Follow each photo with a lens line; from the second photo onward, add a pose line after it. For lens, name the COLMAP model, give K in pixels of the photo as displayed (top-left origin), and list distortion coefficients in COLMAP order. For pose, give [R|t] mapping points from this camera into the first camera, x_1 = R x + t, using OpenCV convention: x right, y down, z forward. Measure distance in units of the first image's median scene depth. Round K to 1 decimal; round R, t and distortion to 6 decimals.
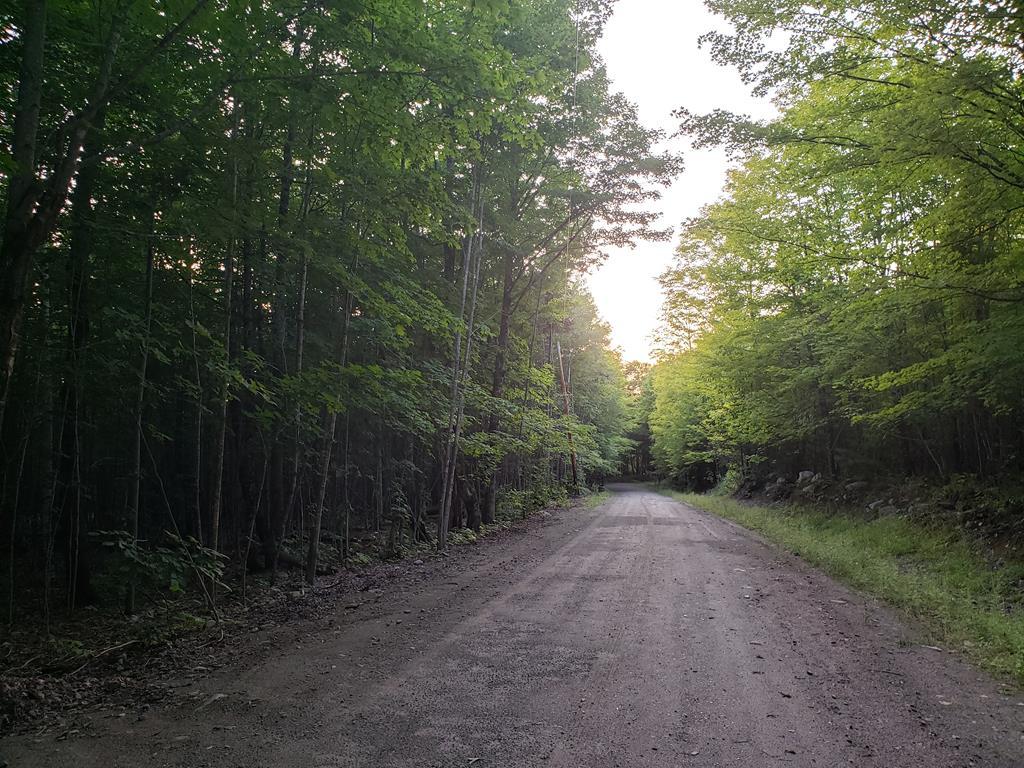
lens RADIAL K [[776.0, 0, 511.1], [0, 776.0, 386.1], [0, 0, 1]] dist [-0.004362, -0.001164]
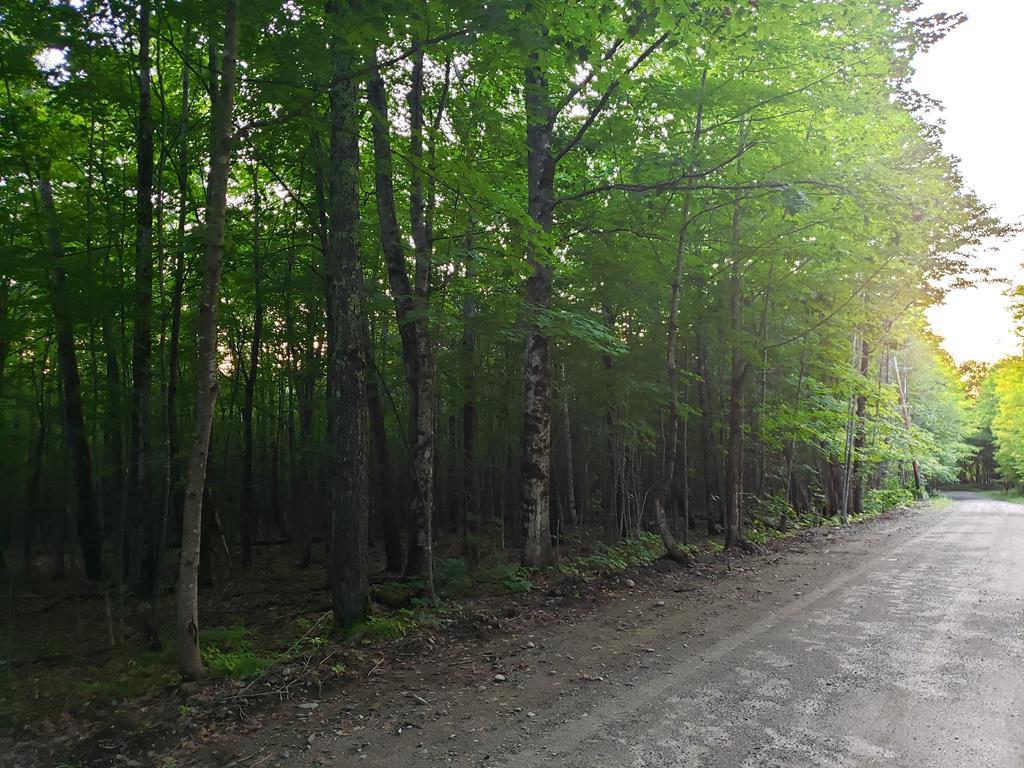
lens RADIAL K [[776.0, 0, 510.8], [0, 776.0, 383.2], [0, 0, 1]] dist [-0.004362, -0.001164]
pose [[0.929832, -0.037211, -0.366099, -0.023431], [0.032700, 0.999294, -0.018517, -0.009734], [0.366530, 0.005246, 0.930392, -0.111508]]
